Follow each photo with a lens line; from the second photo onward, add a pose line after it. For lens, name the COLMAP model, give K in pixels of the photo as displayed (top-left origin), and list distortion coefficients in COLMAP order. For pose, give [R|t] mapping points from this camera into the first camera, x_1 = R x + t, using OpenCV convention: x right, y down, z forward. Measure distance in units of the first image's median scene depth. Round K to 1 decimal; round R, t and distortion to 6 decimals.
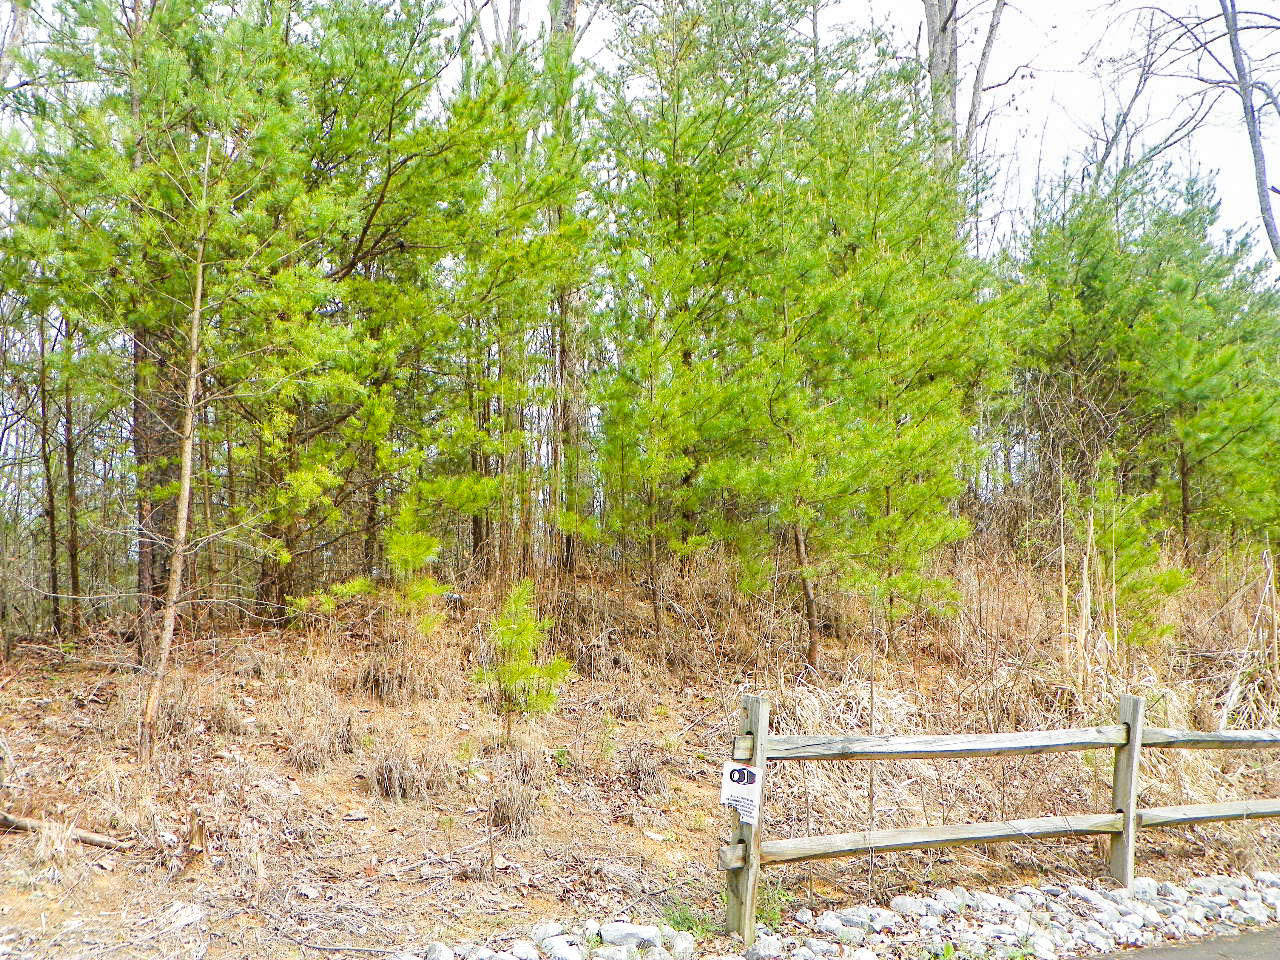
lens RADIAL K [[1584.2, 0, 635.9], [0, 1584.2, 486.0], [0, 0, 1]] dist [0.101899, -0.199796]
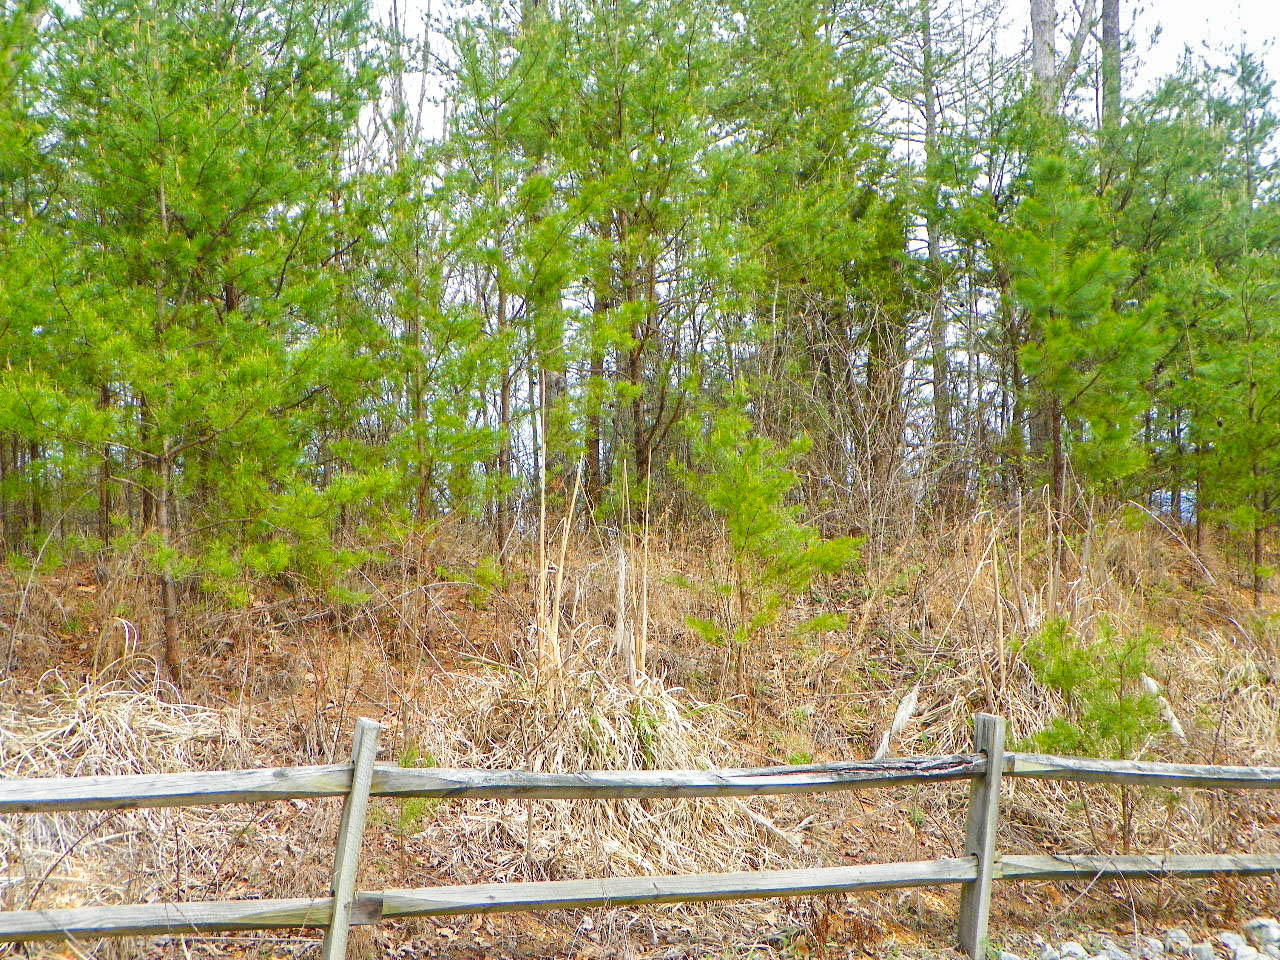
lens RADIAL K [[1584.2, 0, 635.9], [0, 1584.2, 486.0], [0, 0, 1]] dist [0.101899, -0.199796]
pose [[0.972813, -0.014673, -0.231125, 0.520455], [0.016553, 0.999844, 0.006195, 0.028169], [0.230998, -0.009853, 0.972904, 0.343186]]
